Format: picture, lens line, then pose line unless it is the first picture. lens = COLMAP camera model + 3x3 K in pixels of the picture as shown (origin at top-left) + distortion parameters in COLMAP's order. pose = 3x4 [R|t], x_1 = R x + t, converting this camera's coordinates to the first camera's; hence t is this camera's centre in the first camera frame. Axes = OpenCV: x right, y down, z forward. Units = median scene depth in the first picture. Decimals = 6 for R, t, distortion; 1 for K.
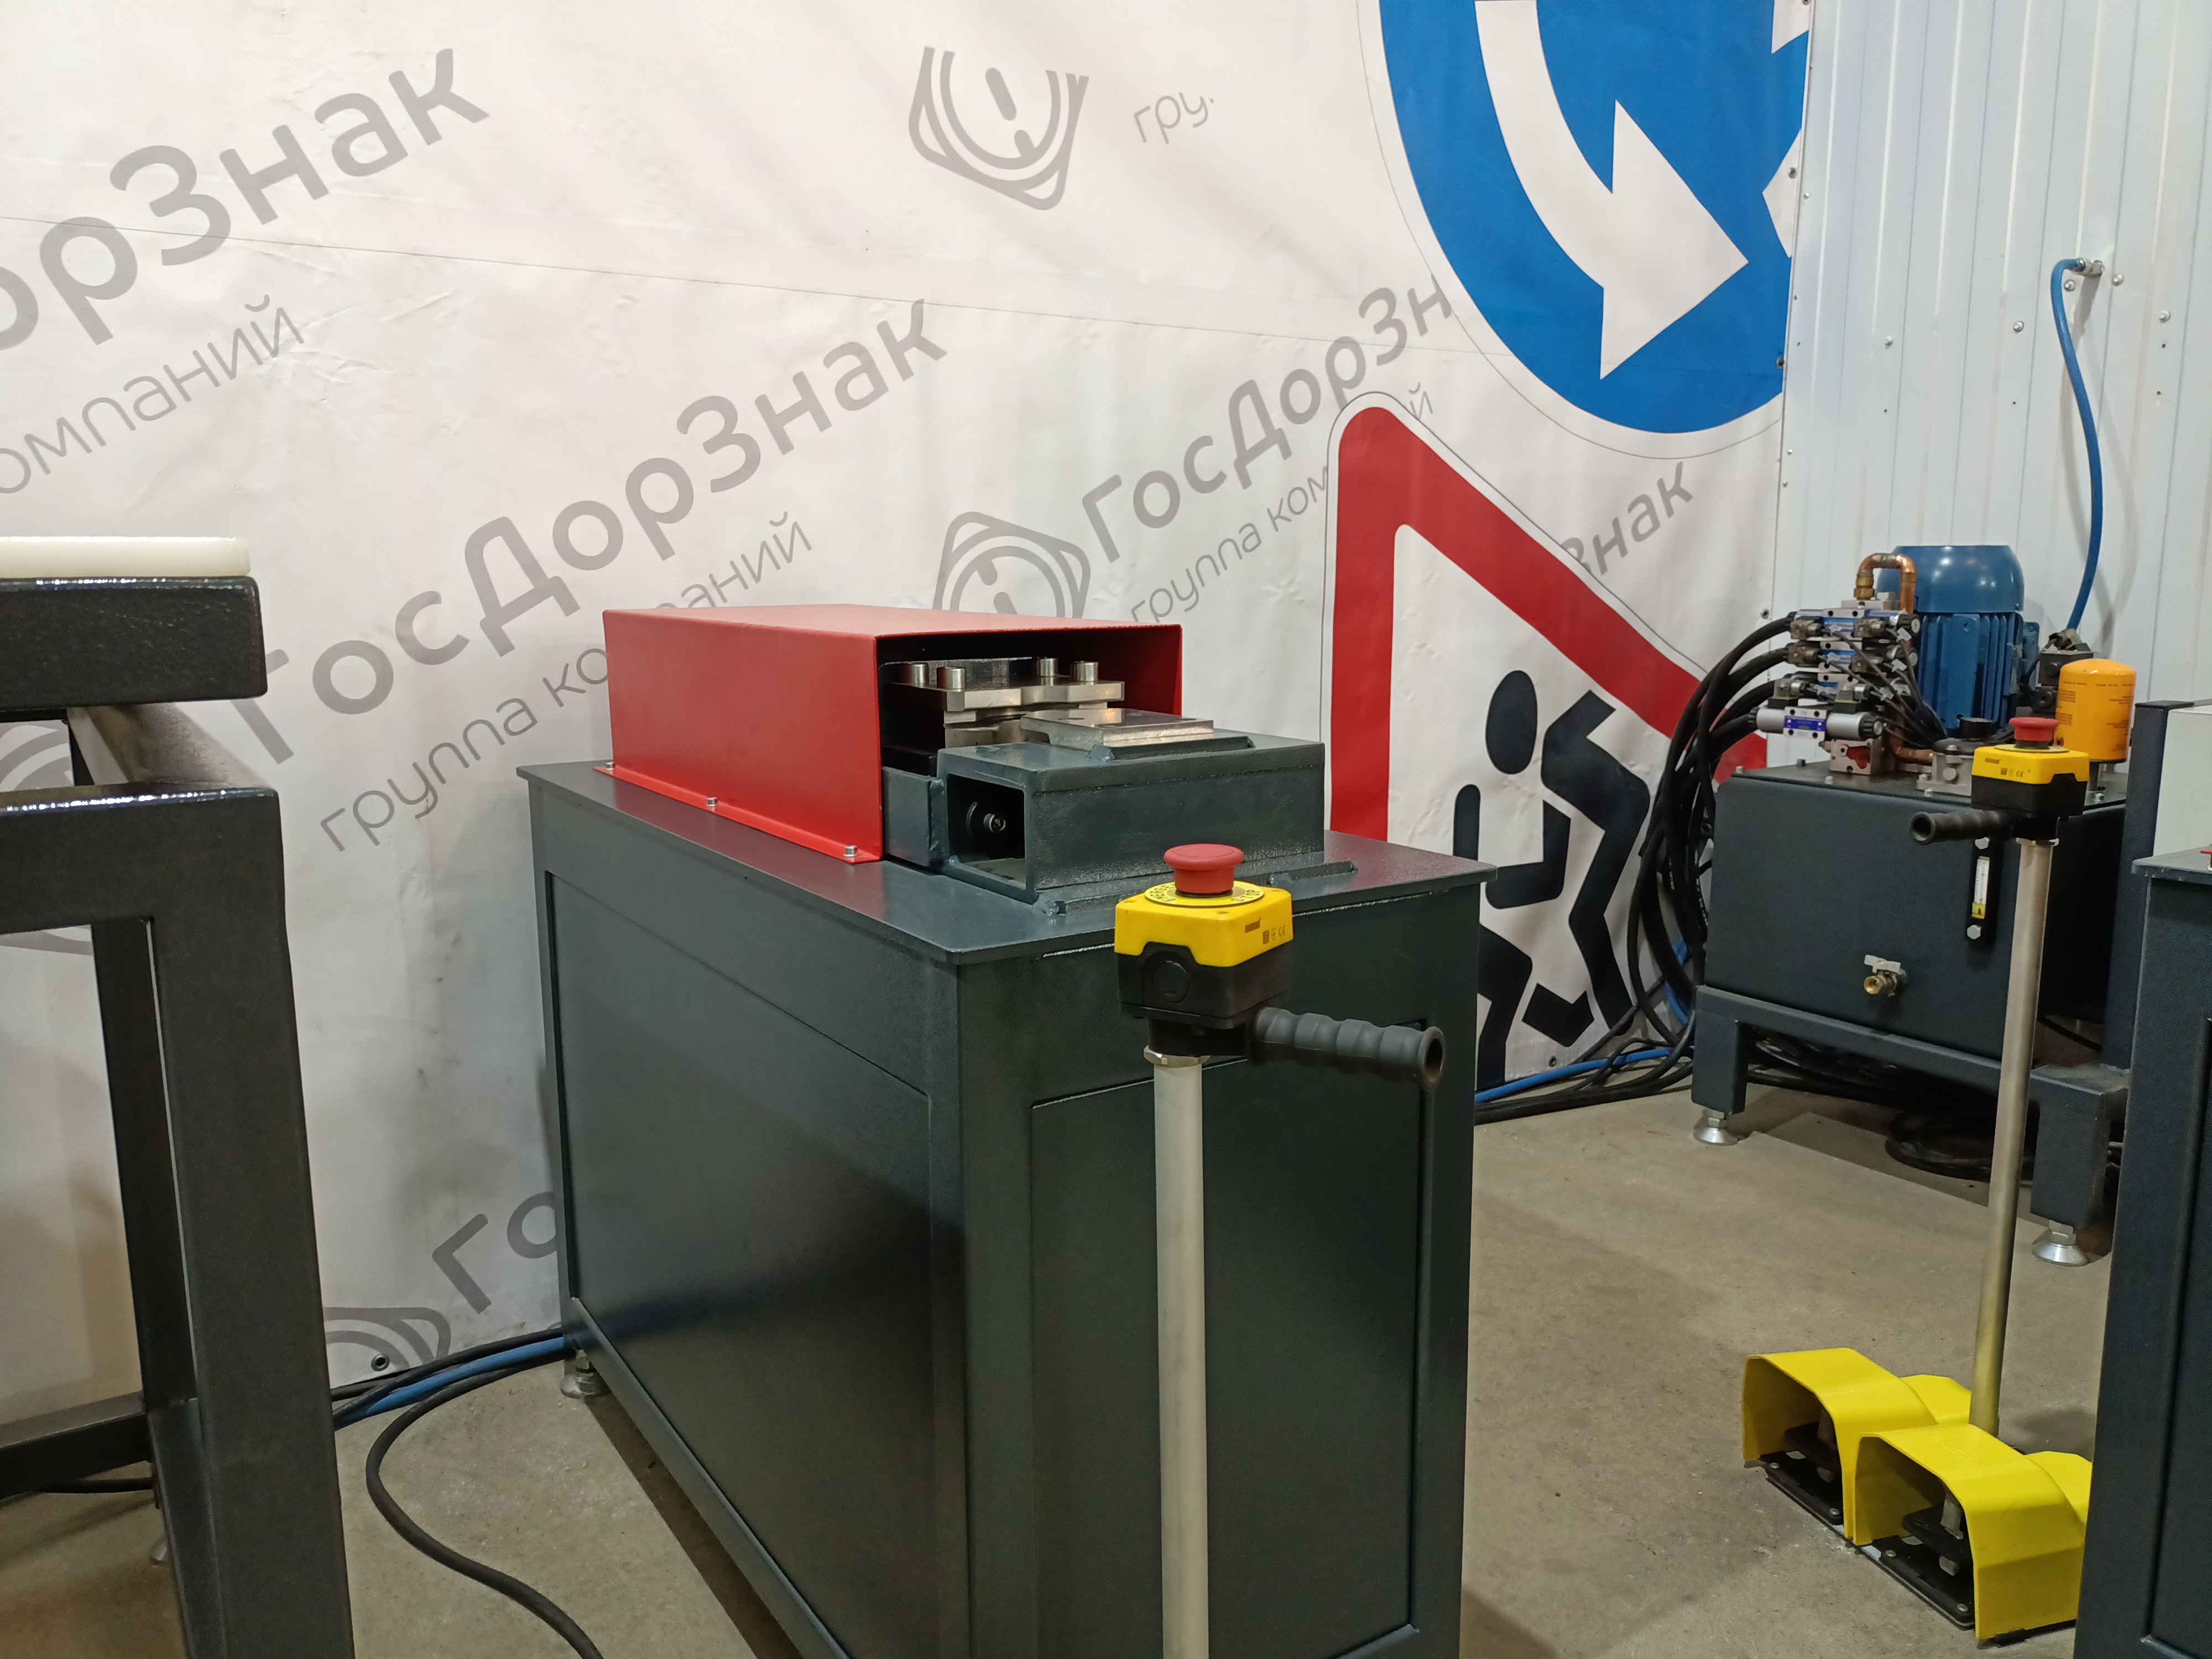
lens RADIAL K [[1643.2, 0, 1117.1], [0, 1643.2, 841.7], [0, 0, 1]] dist [0.079117, -0.116096]
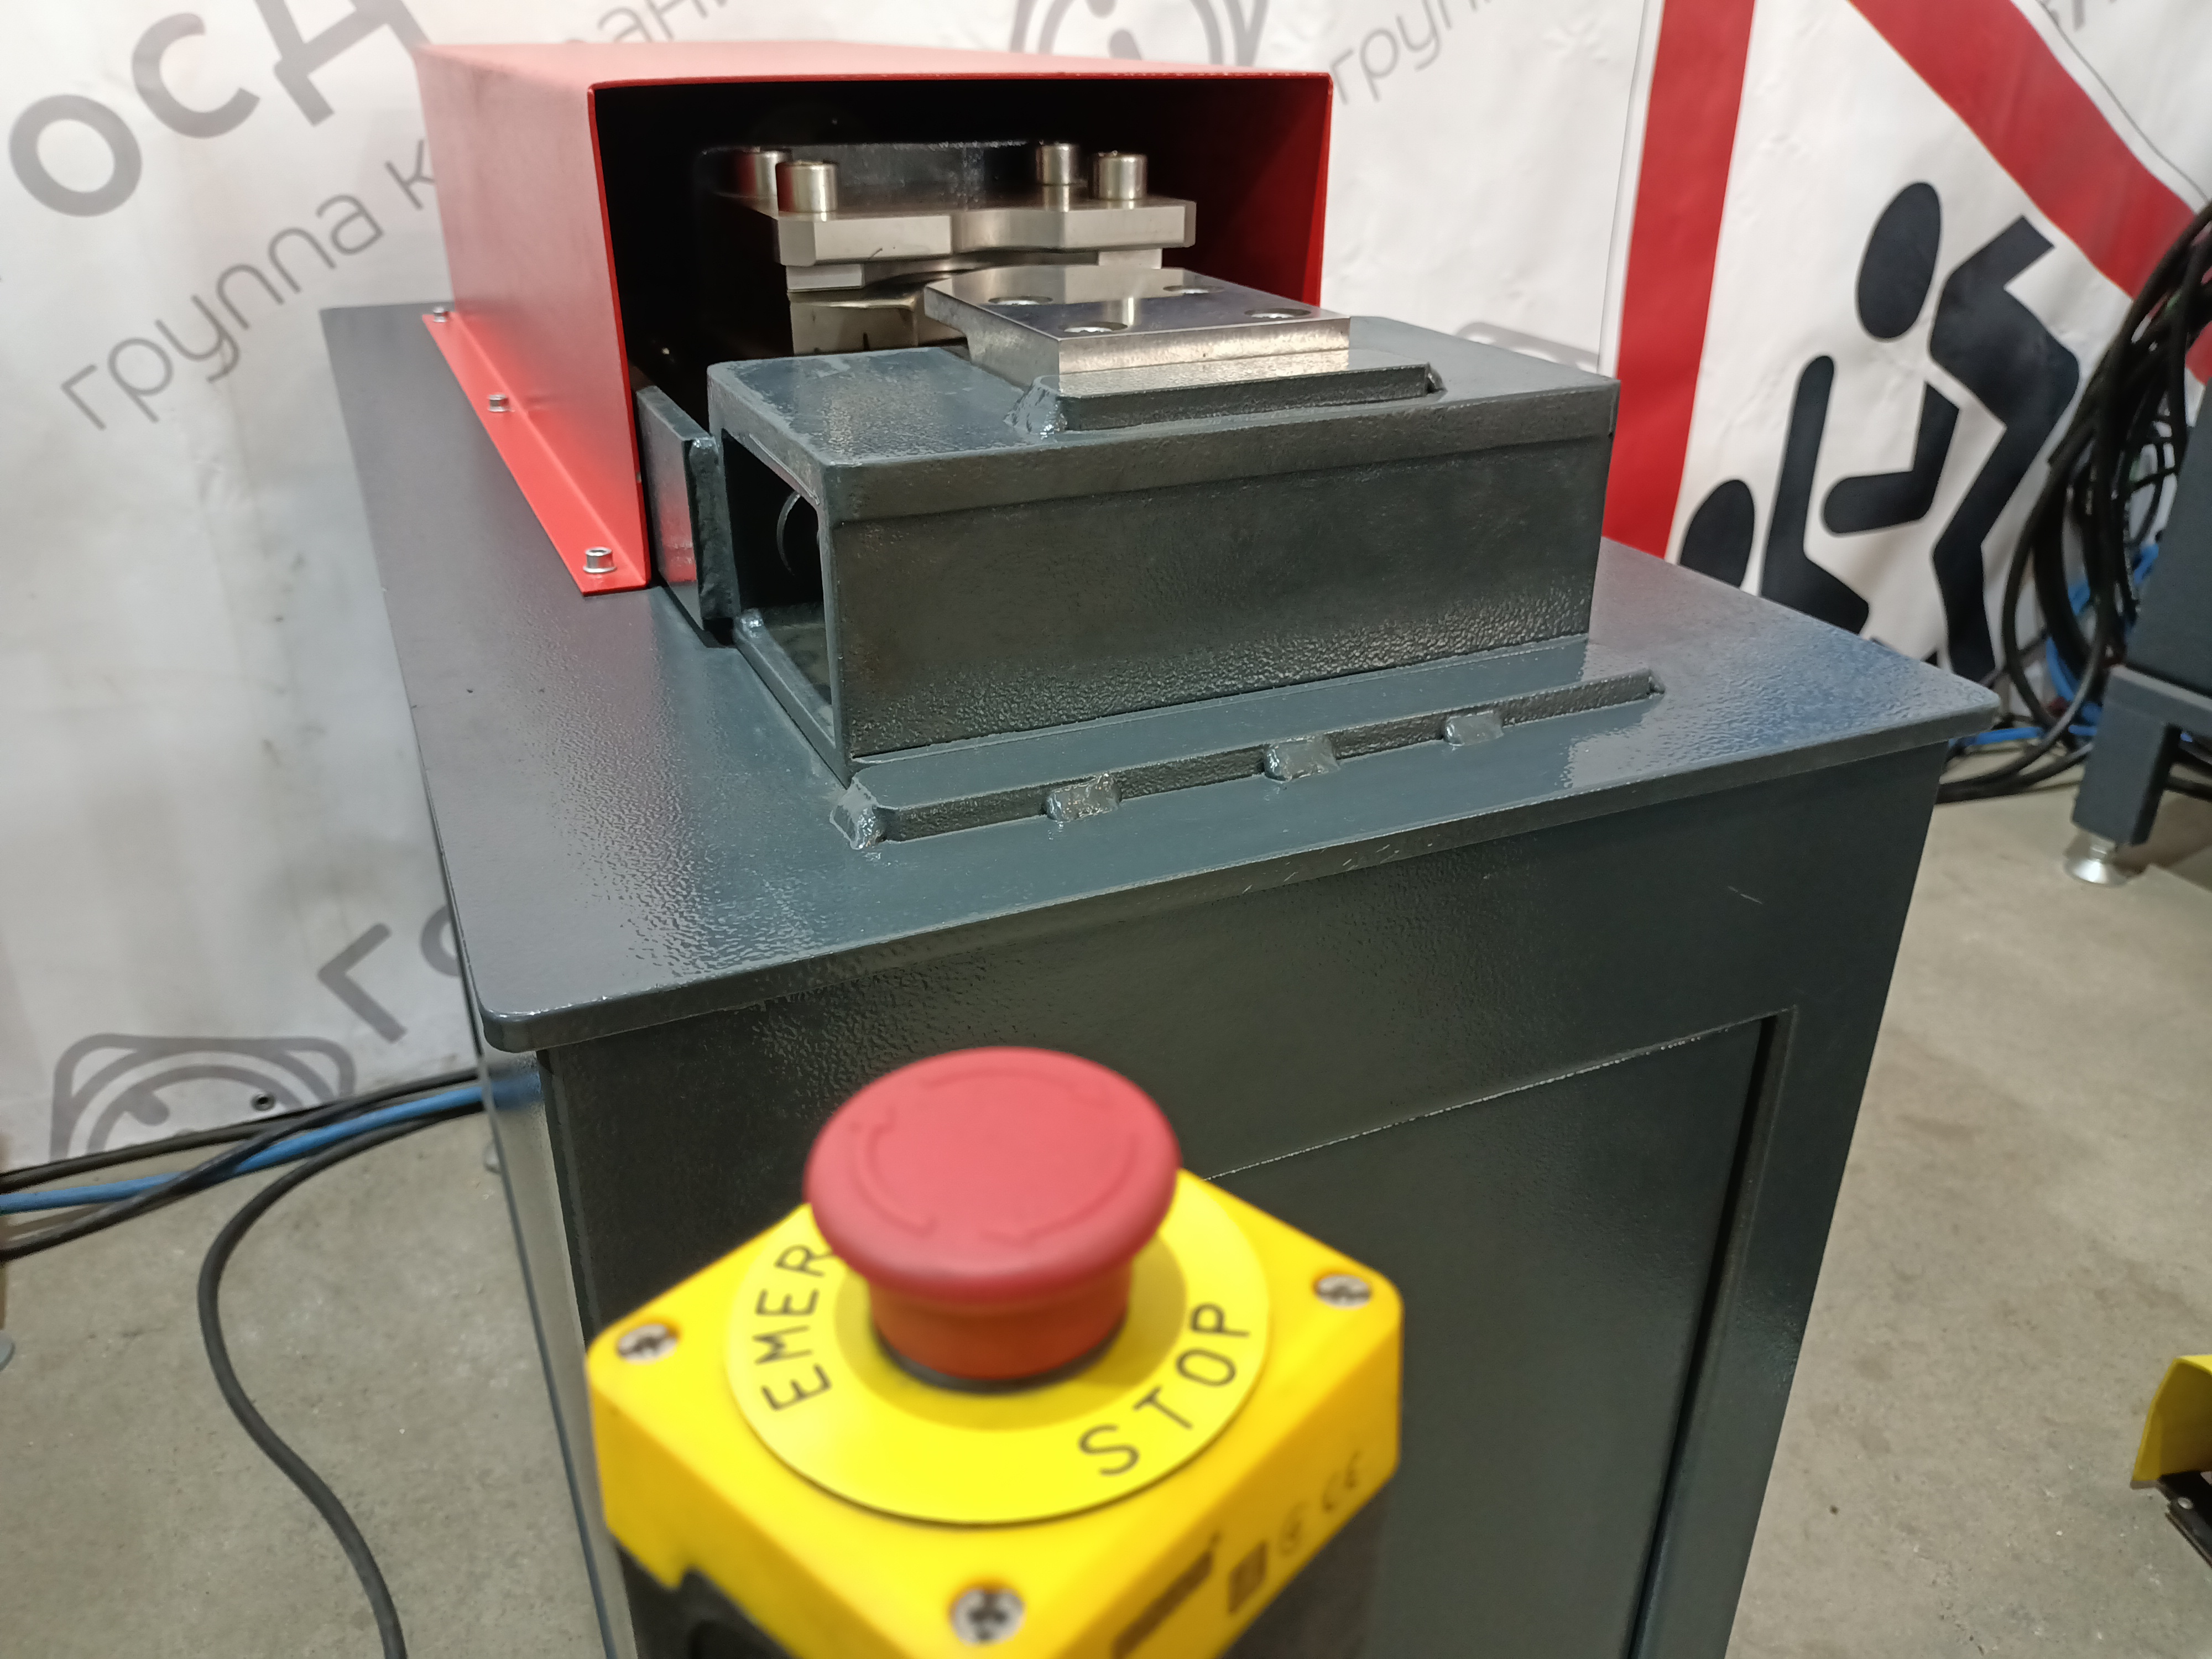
lens RADIAL K [[1687.4, 0, 1106.0], [0, 1687.4, 829.5], [0, 0, 1]] dist [-0.009961, 0.002362]
pose [[0.988134, 0.077352, -0.132694, 0.032648], [-0.038066, 0.960308, 0.276332, -0.033312], [0.148802, -0.268002, 0.951858, 0.283871]]
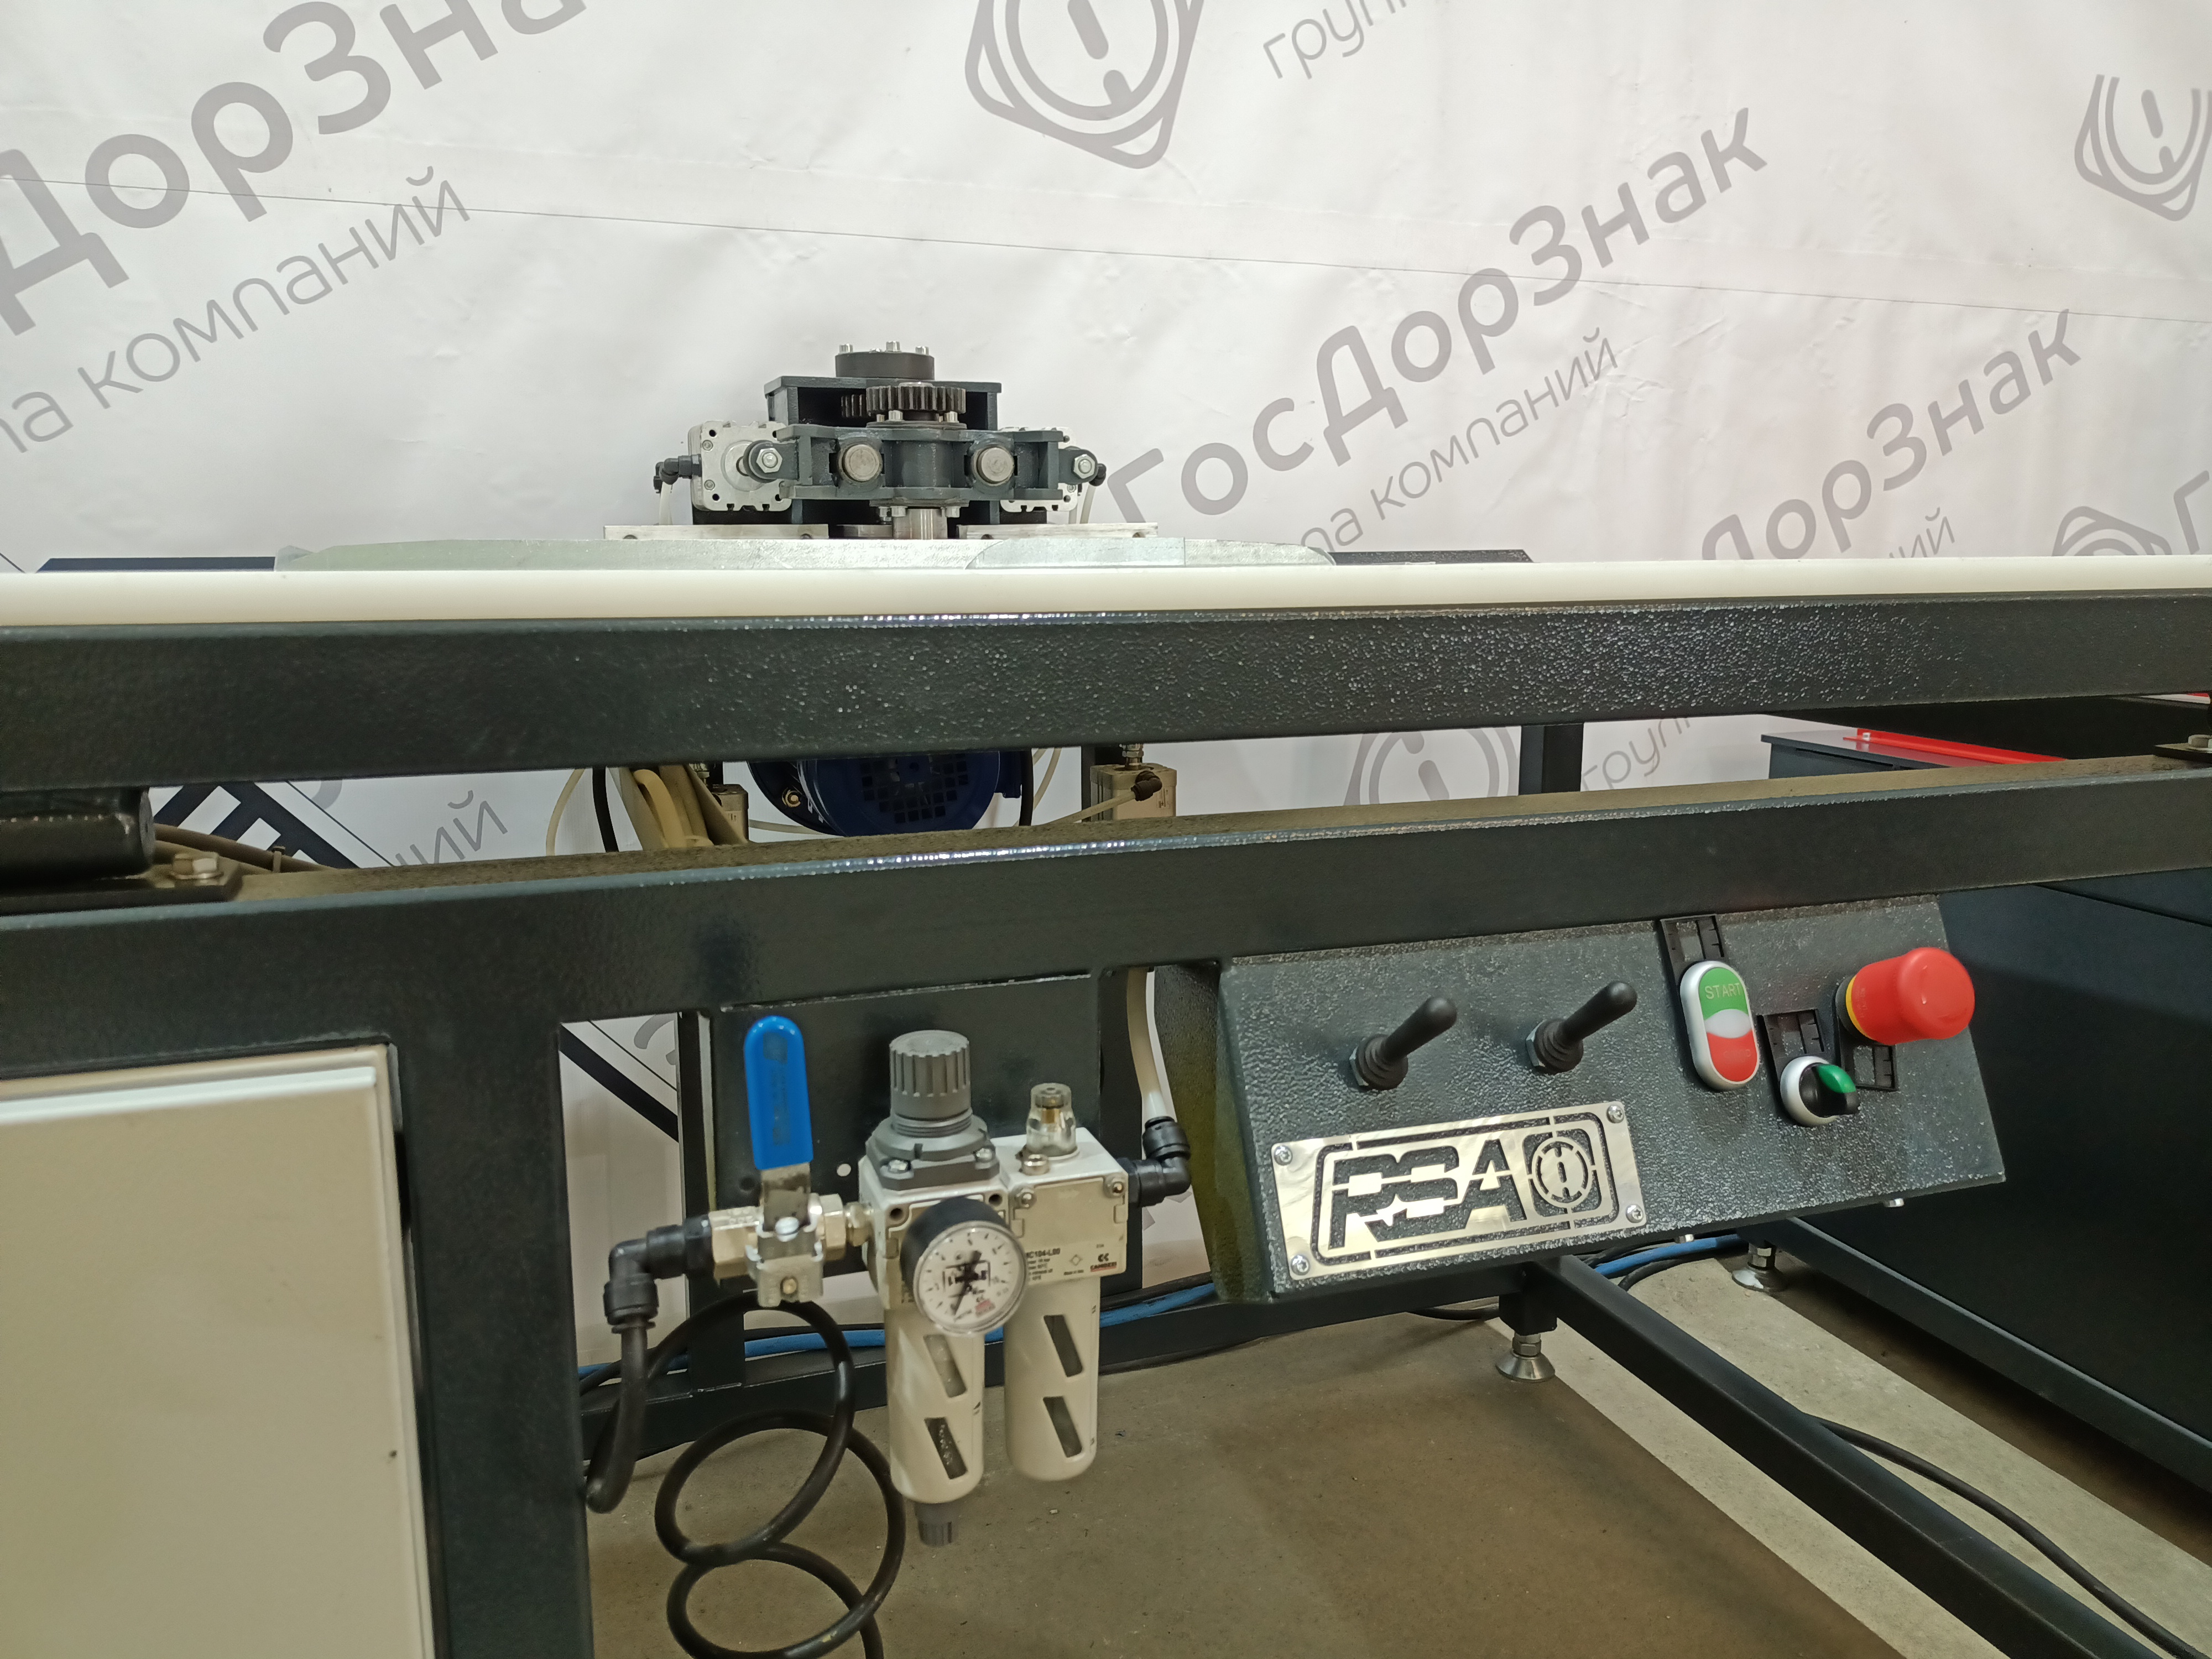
lens RADIAL K [[1645.1, 0, 1136.0], [0, 1645.1, 833.6], [0, 0, 1]] dist [0.029319, -0.028846]
pose [[0.971639, 0.048331, -0.231479, -0.404477], [-0.047818, 0.998825, 0.007828, 0.028044], [0.231585, 0.003463, 0.972809, -0.162828]]
